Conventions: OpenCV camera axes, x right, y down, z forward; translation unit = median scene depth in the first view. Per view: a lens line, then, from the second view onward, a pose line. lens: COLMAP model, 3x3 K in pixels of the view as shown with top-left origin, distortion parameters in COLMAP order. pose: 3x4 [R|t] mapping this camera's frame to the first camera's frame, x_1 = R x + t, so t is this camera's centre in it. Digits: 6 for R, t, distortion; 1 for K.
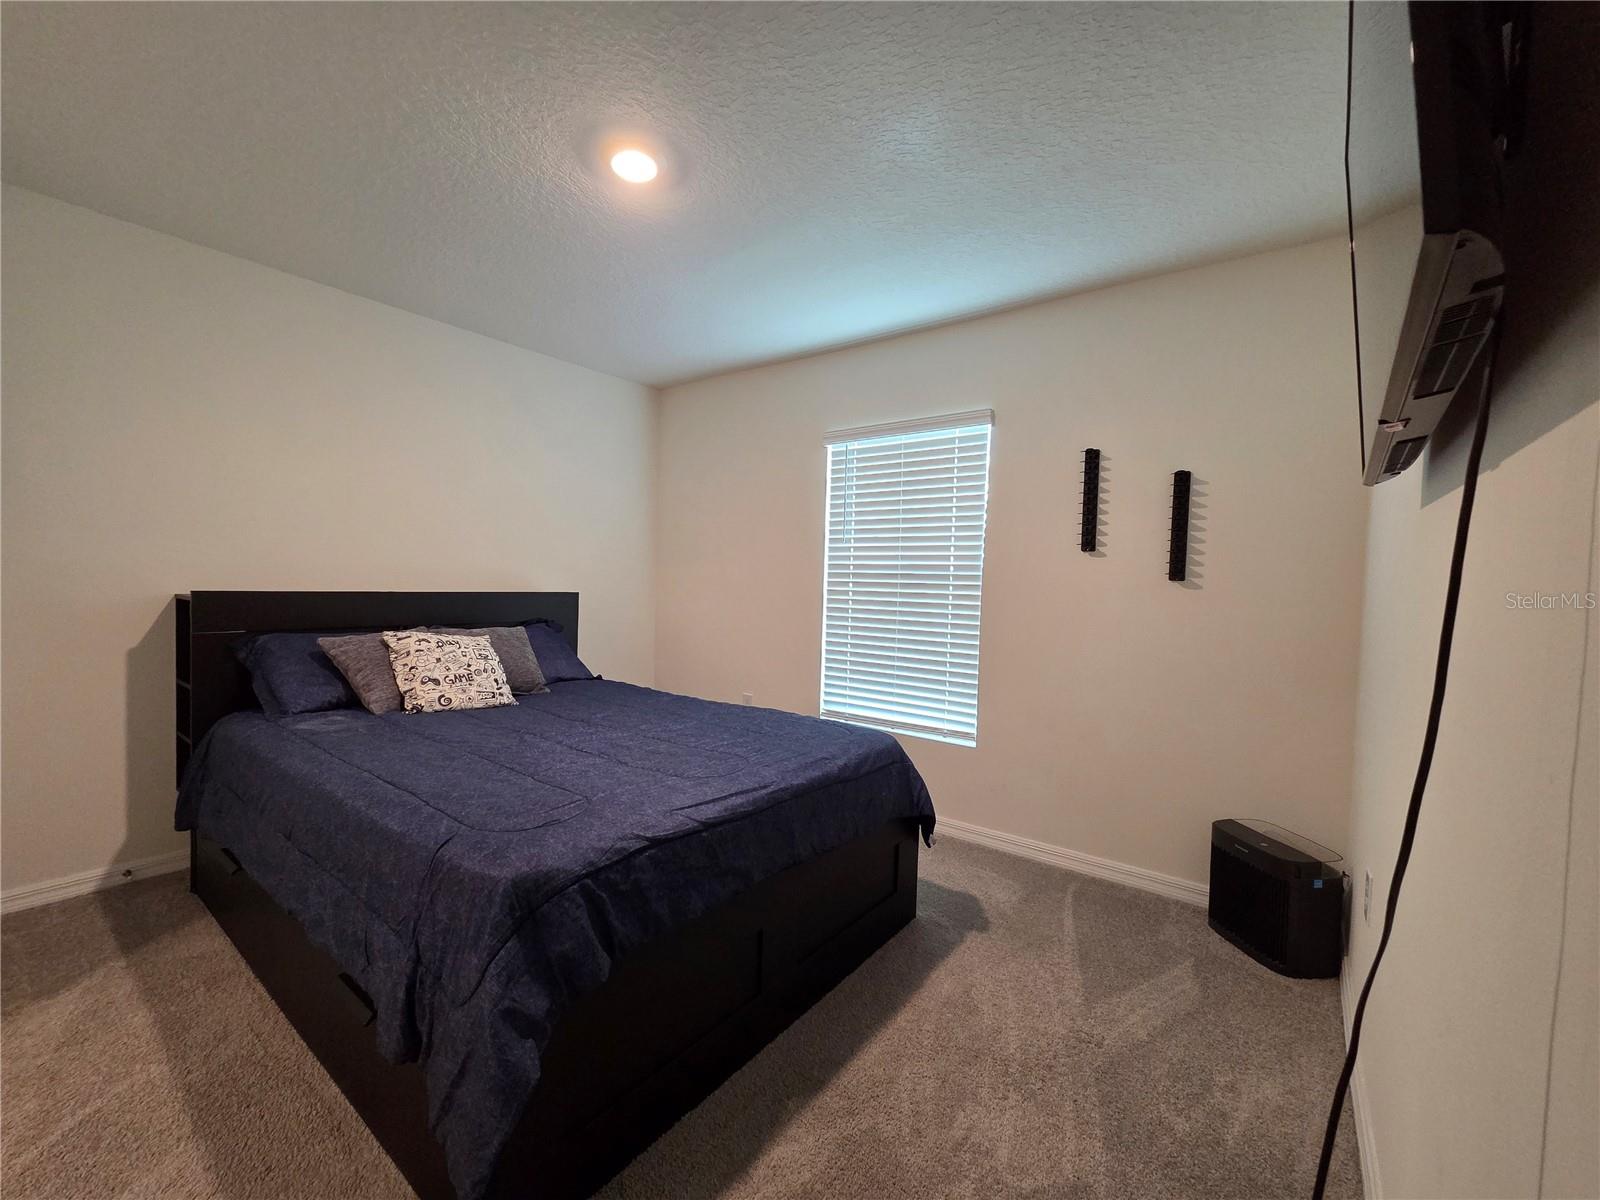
lens RADIAL K [[652.5, 0, 798.4], [0, 652.5, 595.2], [0, 0, 1]] dist [0.003568, 0.000145]
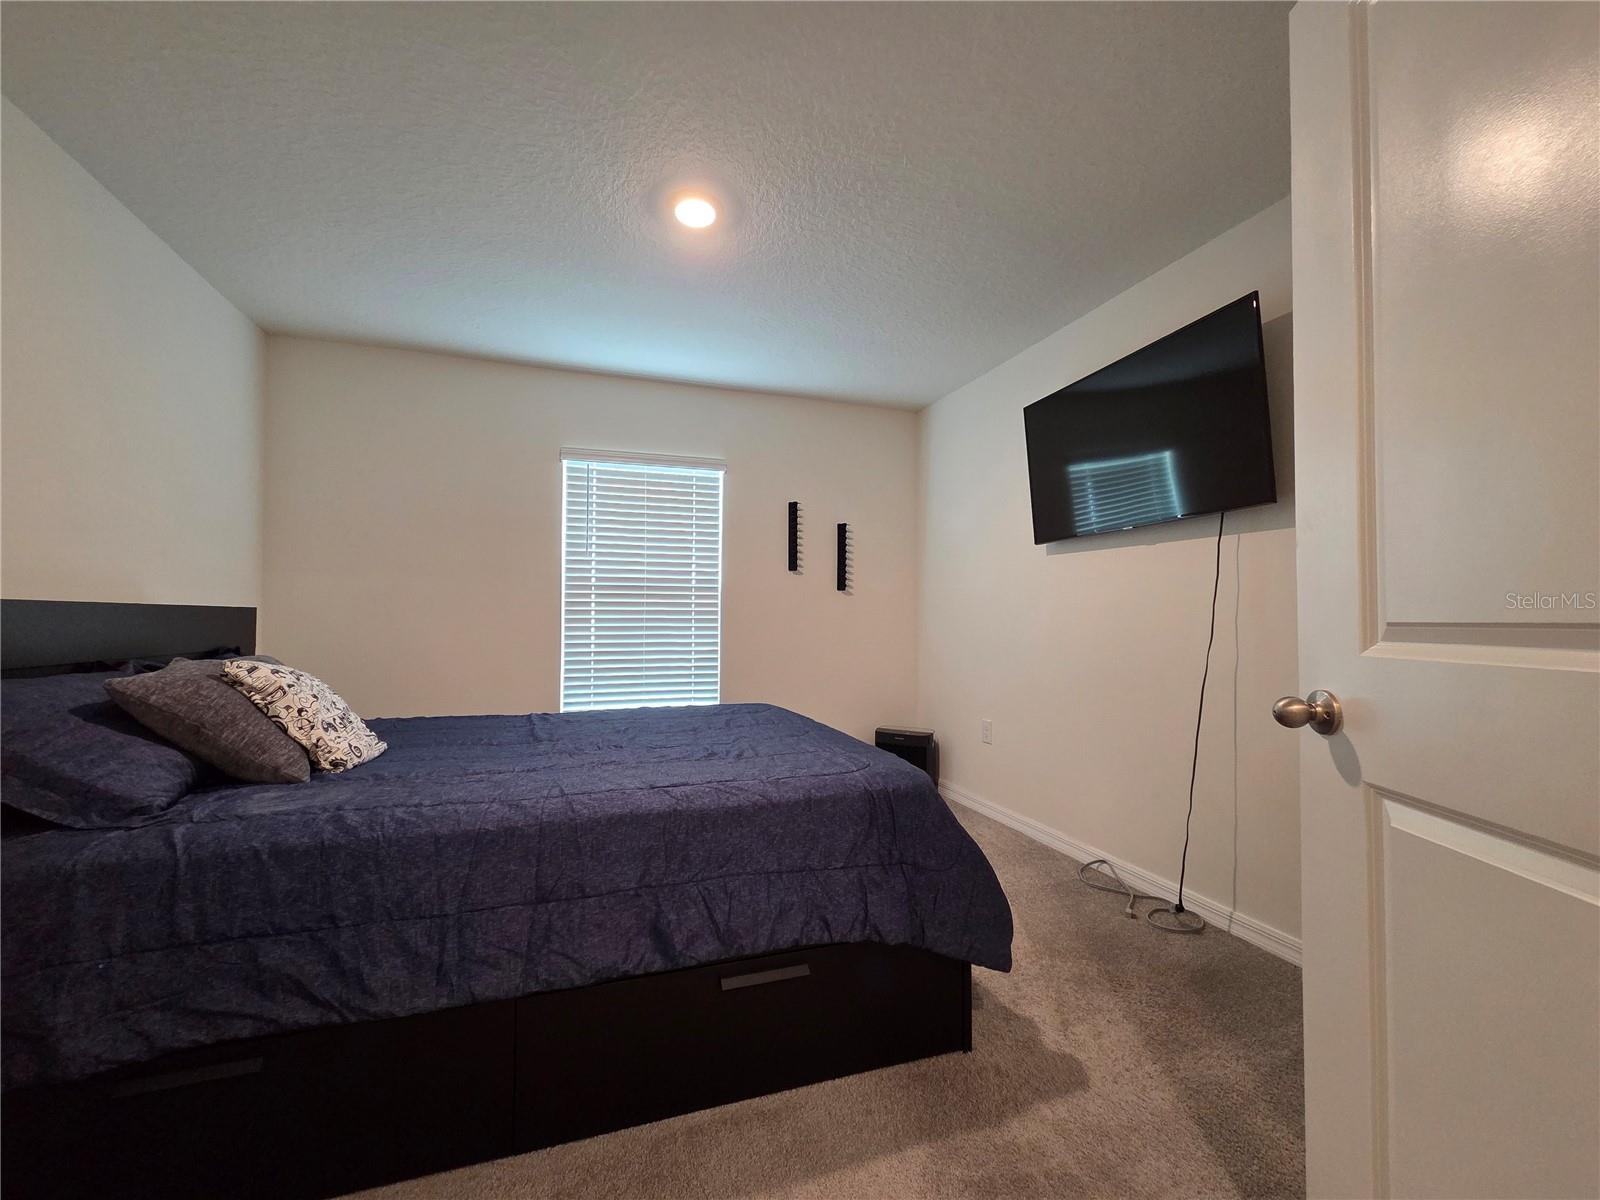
lens RADIAL K [[652.5, 0, 784.5], [0, 652.5, 607.2], [0, 0, 1]] dist [0.003568, 0.000145]
pose [[0.555041, -0.012284, 0.831732, -0.697201], [0.035213, 0.999342, -0.008739, 0.023760], [-0.831077, 0.034138, 0.555109, 0.176735]]
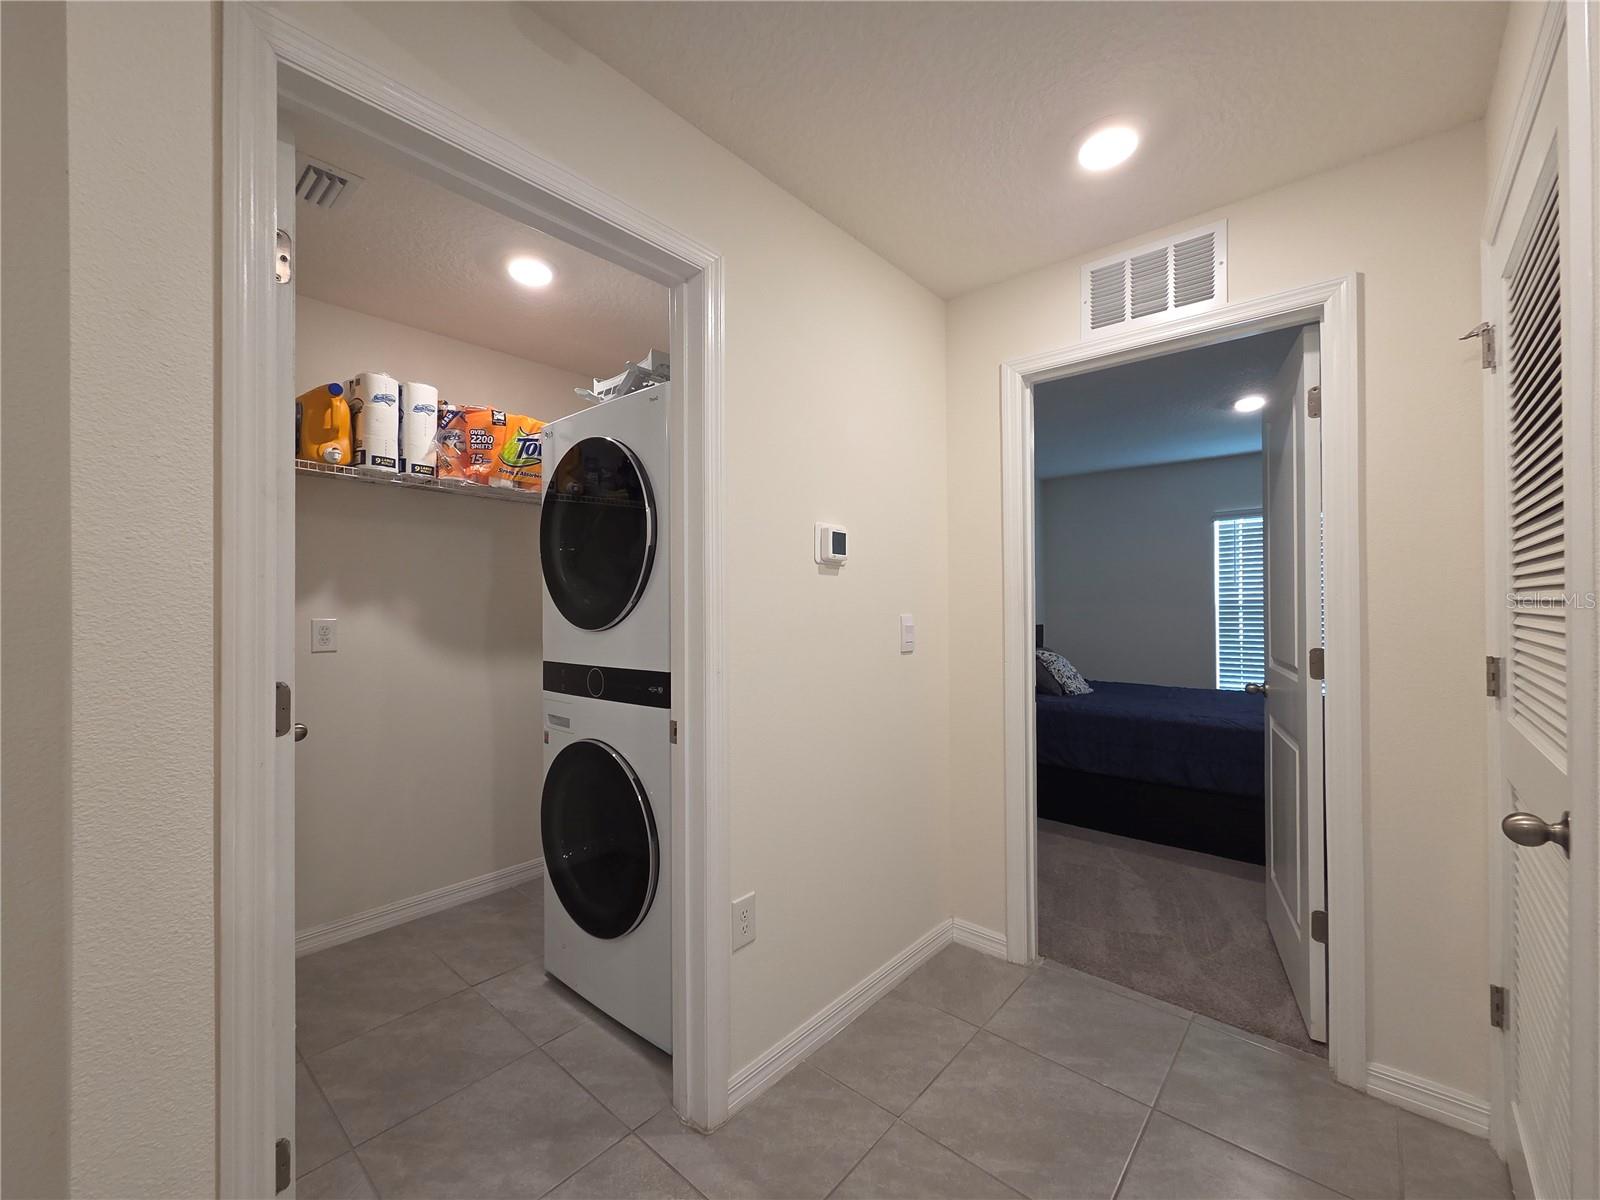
lens RADIAL K [[652.5, 0, 791.0], [0, 652.5, 603.3], [0, 0, 1]] dist [0.003568, 0.000145]
pose [[0.997370, -0.034134, -0.063931, -0.946739], [0.031723, 0.998761, -0.038351, -0.017452], [0.065161, 0.036222, 0.997217, -0.619030]]
